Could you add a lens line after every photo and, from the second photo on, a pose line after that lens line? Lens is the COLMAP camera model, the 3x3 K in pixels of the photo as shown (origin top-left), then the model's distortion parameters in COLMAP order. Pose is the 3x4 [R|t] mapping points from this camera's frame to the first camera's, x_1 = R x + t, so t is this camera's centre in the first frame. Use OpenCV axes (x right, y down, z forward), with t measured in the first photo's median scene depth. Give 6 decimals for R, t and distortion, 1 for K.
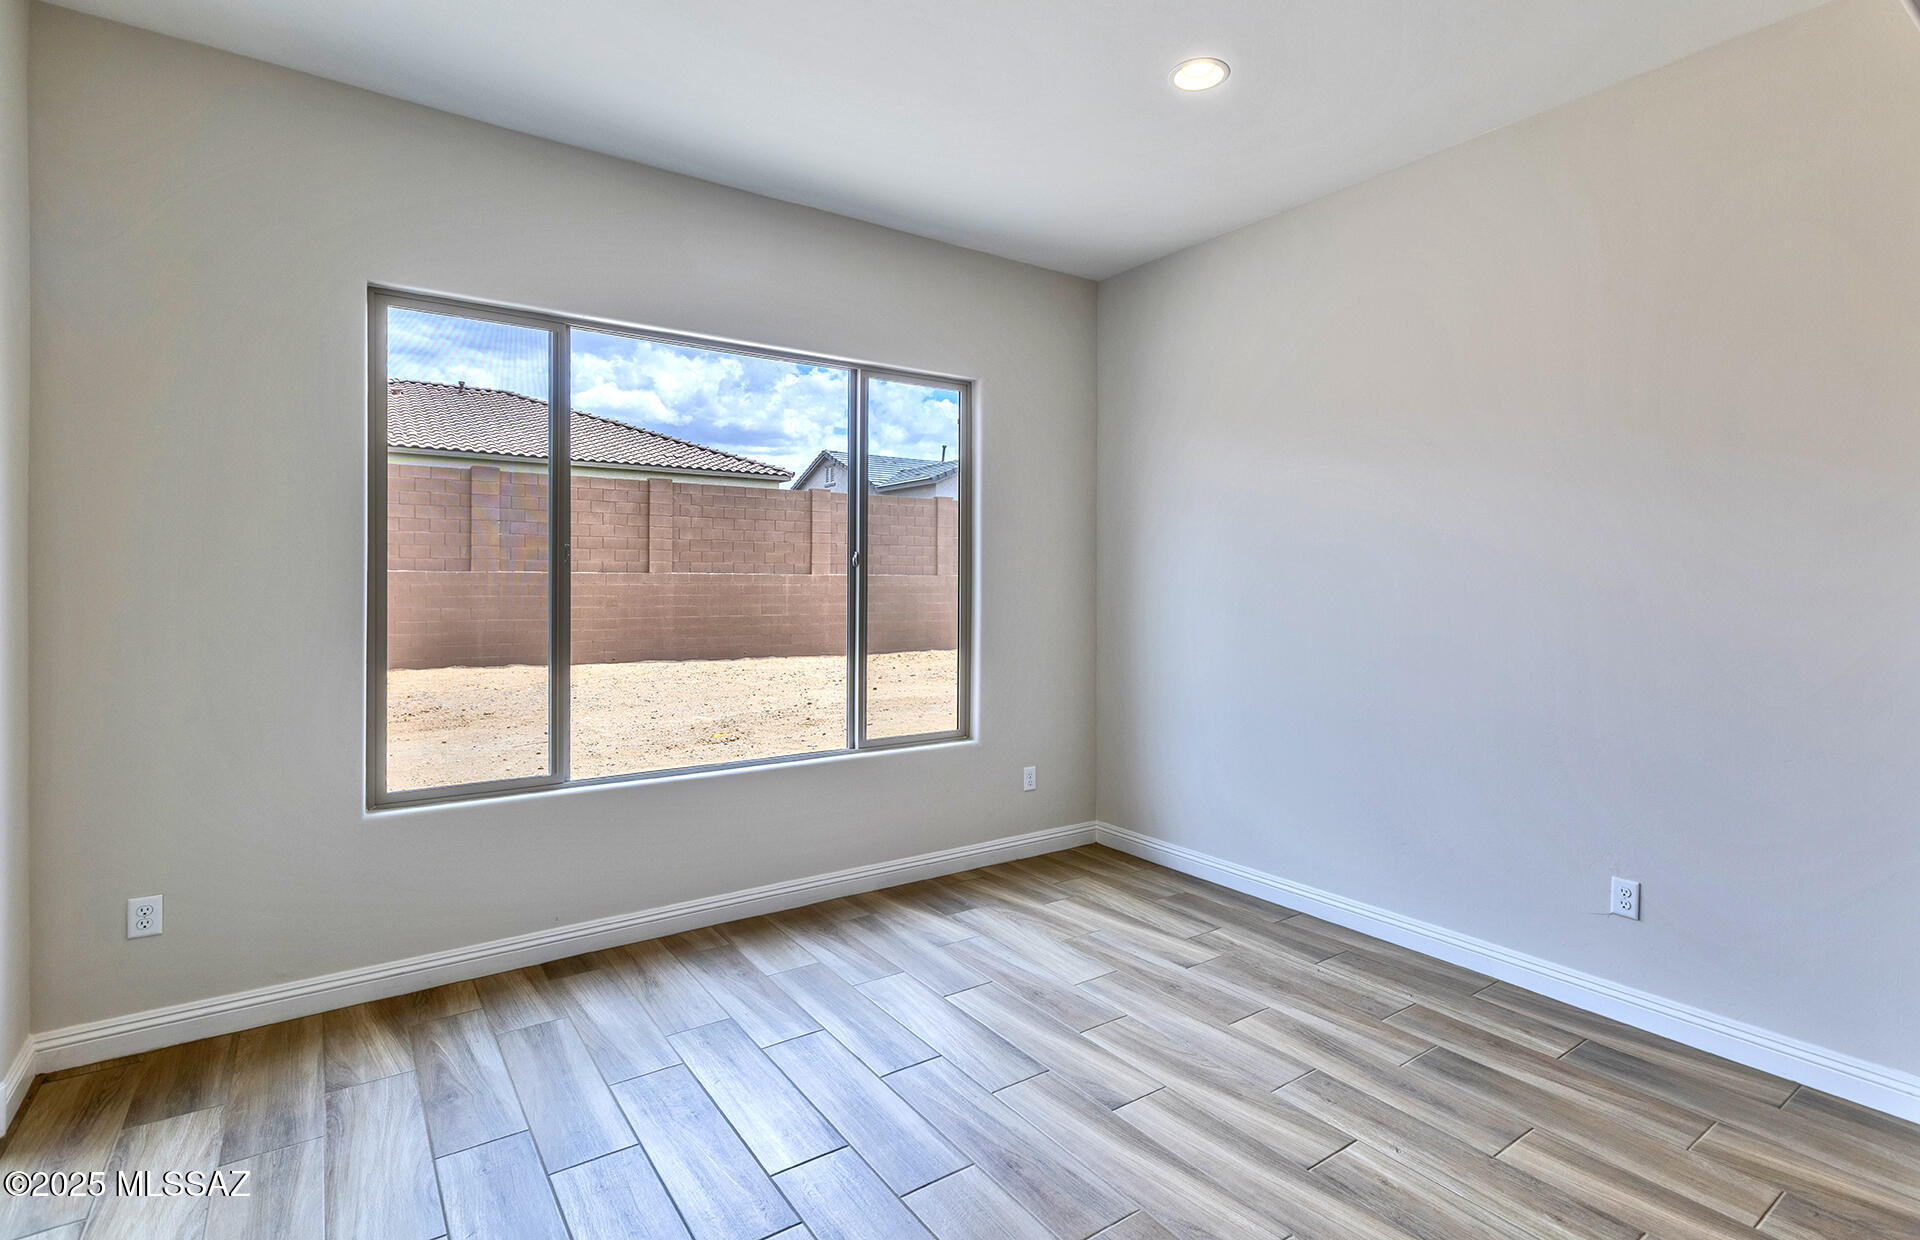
lens RADIAL K [[940.5, 0, 1039.6], [0, 940.5, 573.5], [0, 0, 1]] dist [-0.003752, 0.000774]
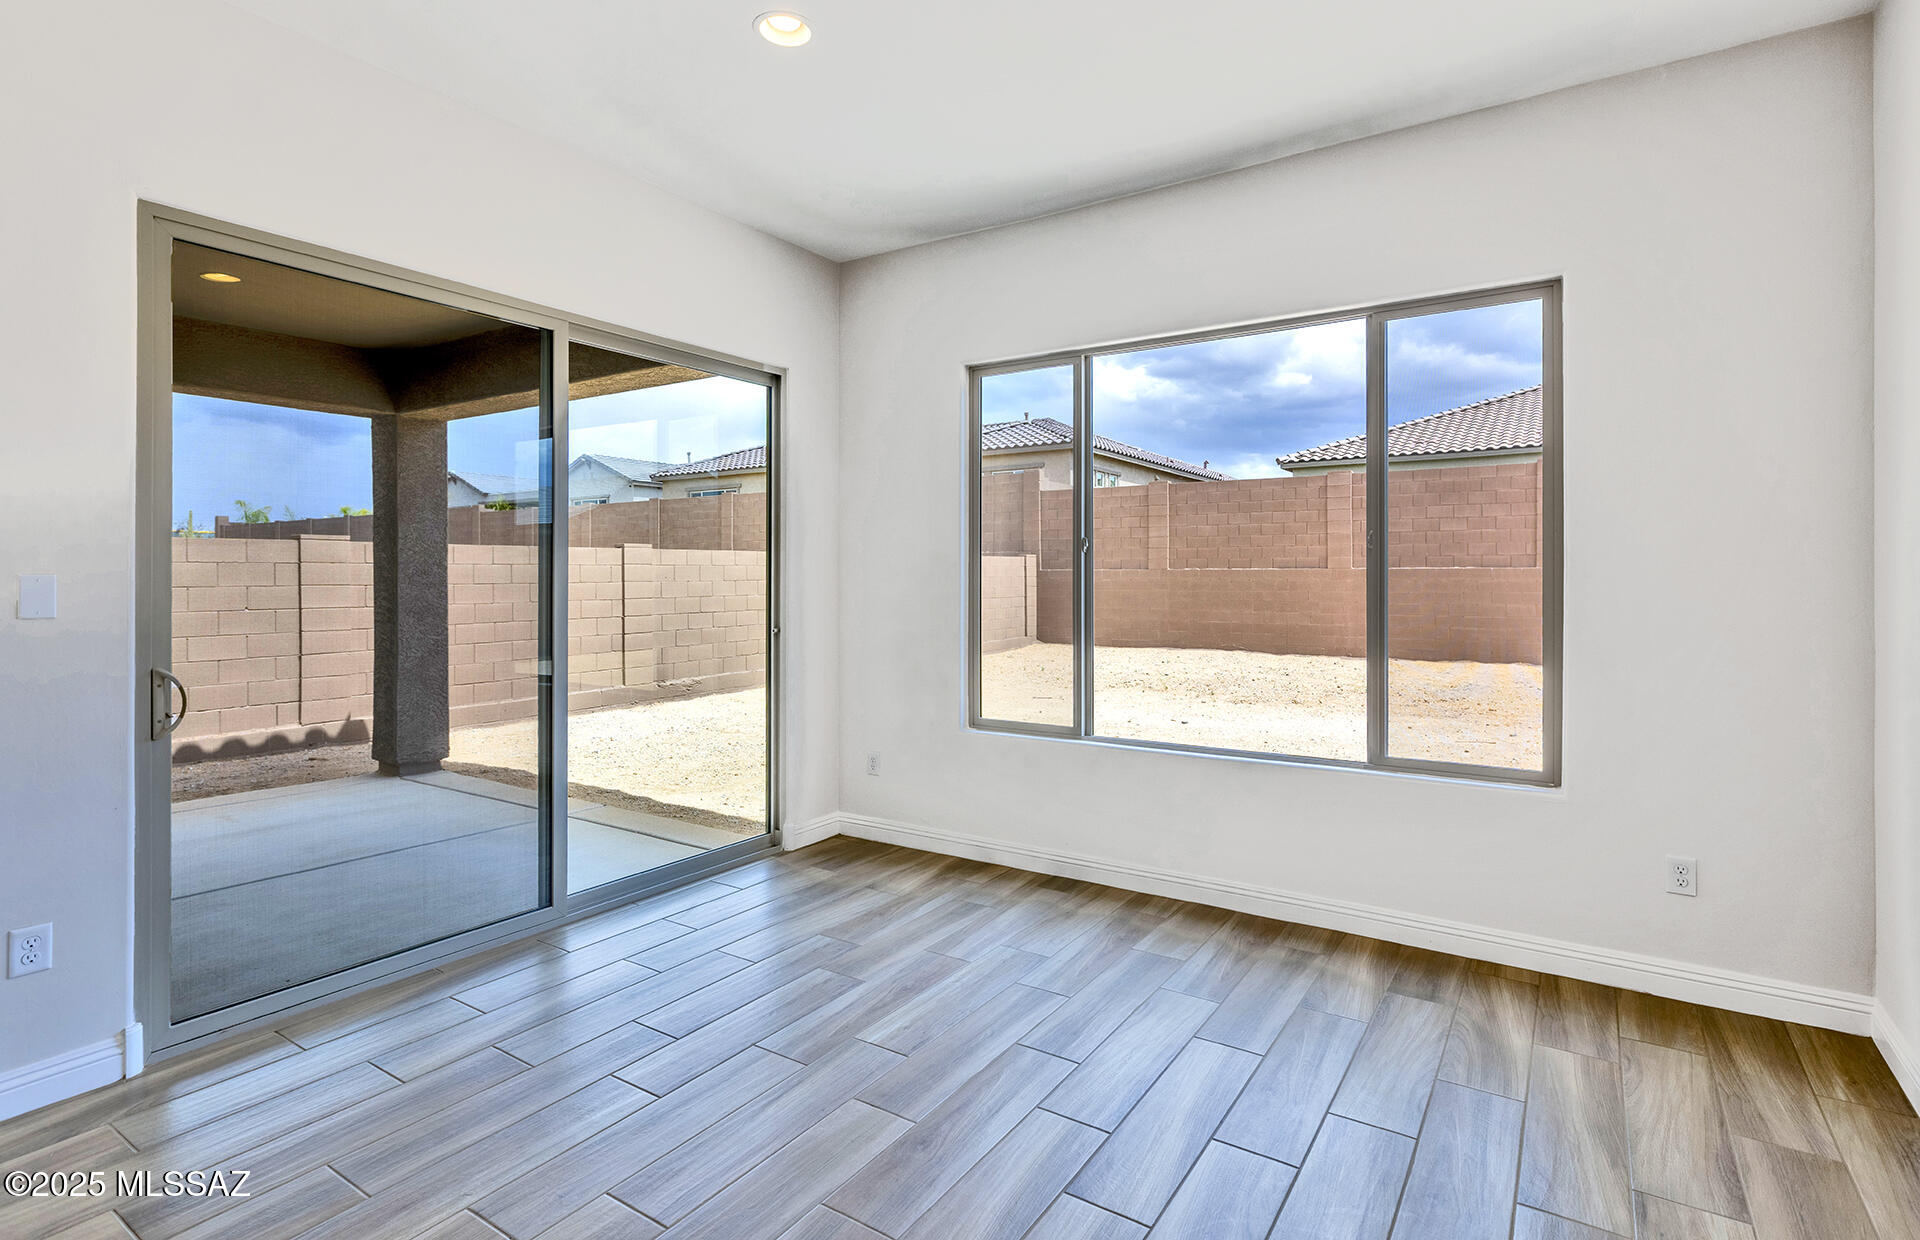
lens RADIAL K [[940.5, 0, 928.3], [0, 940.5, 574.3], [0, 0, 1]] dist [-0.003752, 0.000774]
pose [[0.322619, -0.003166, -0.946524, 0.593659], [0.003640, 0.999991, -0.002104, 0.019714], [0.946522, -0.002766, 0.322627, 0.444949]]
